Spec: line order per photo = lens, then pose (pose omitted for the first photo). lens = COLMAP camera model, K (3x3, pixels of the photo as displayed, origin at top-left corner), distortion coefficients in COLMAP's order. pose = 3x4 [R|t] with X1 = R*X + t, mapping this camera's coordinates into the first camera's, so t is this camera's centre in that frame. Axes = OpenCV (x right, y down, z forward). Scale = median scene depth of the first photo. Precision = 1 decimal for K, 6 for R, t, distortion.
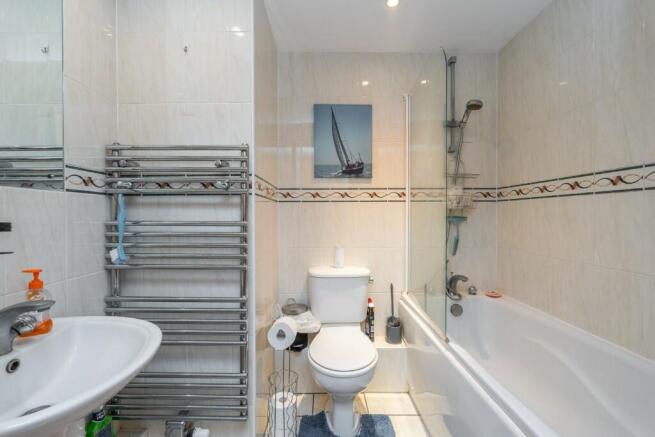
lens RADIAL K [[286.9, 0, 325.6], [0, 286.9, 218.5], [0, 0, 1]] dist [-0.005643, 0.001572]
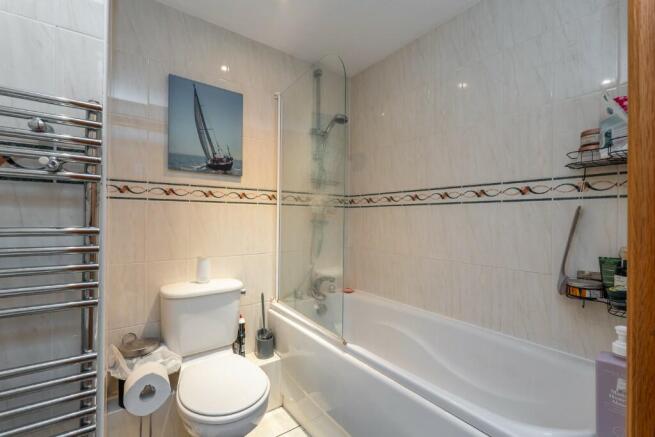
lens RADIAL K [[286.9, 0, 326.0], [0, 286.9, 218.9], [0, 0, 1]] dist [-0.005643, 0.001572]
pose [[0.808813, 0.009767, 0.587985, -0.163892], [-0.004505, 0.999936, -0.010413, -0.003239], [-0.588049, 0.005773, 0.808805, 0.146244]]
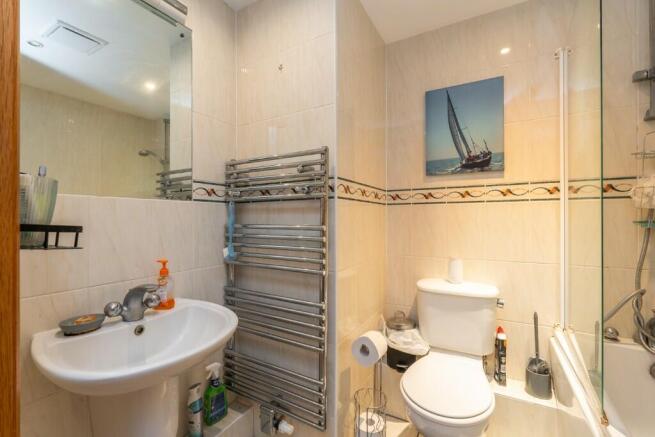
lens RADIAL K [[286.9, 0, 326.9], [0, 286.9, 218.1], [0, 0, 1]] dist [-0.005643, 0.001572]
pose [[0.863287, -0.002506, -0.504707, 0.153821], [-0.004205, 0.999917, -0.012158, -0.002755], [0.504696, 0.012618, 0.863205, 0.110240]]
